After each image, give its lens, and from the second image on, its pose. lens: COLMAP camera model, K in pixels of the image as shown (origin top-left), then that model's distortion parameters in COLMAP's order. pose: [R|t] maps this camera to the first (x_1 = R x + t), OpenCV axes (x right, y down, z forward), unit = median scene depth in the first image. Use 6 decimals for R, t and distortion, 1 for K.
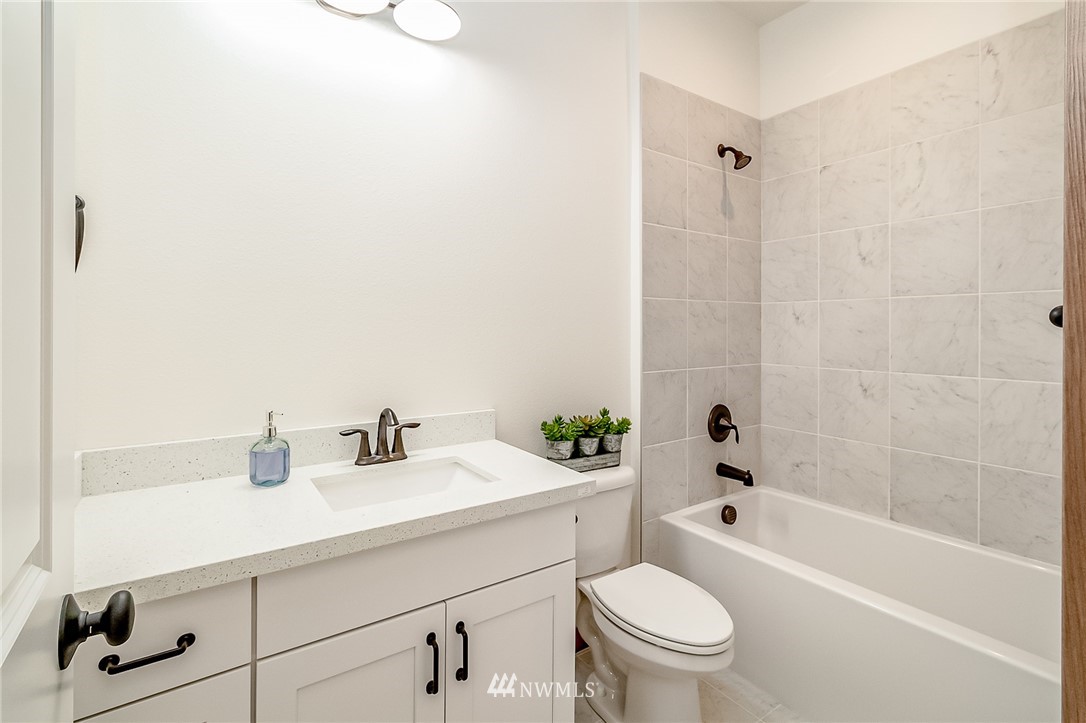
lens RADIAL K [[501.8, 0, 537.5], [0, 501.8, 356.9], [0, 0, 1]] dist [0.001844, -0.000531]
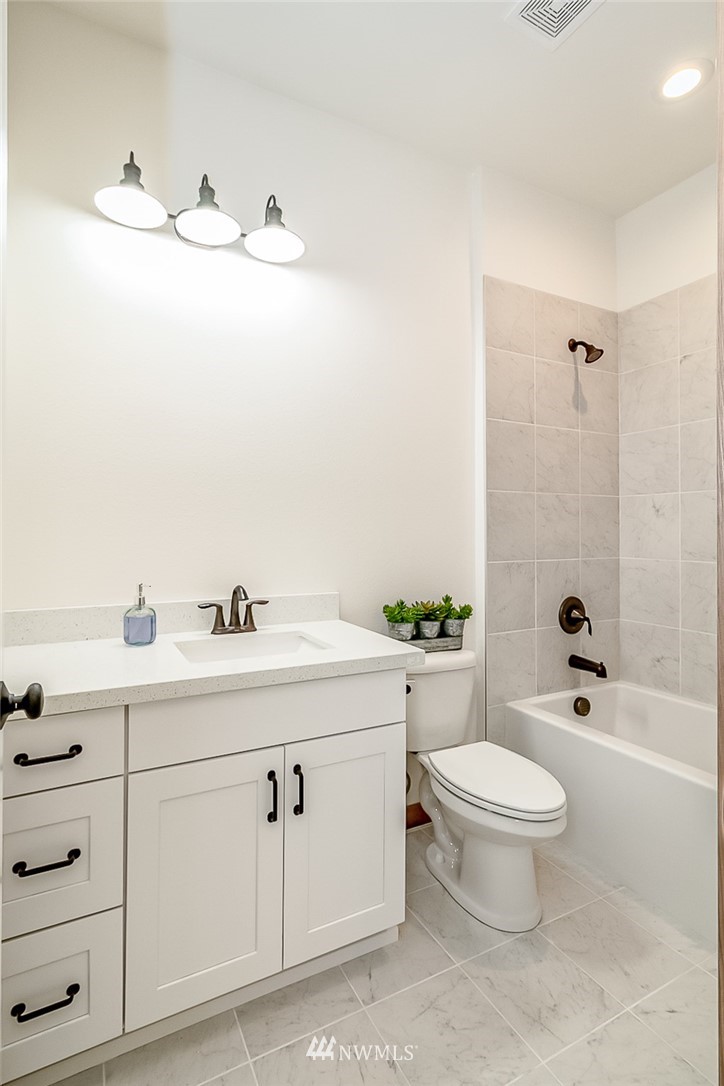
lens RADIAL K [[501.8, 0, 354.8], [0, 501.8, 548.9], [0, 0, 1]] dist [0.001844, -0.000531]
pose [[0.995662, -0.009708, -0.092532, 0.060099], [0.007974, 0.999786, -0.019096, 0.036690], [0.092697, 0.018275, 0.995527, -0.098852]]
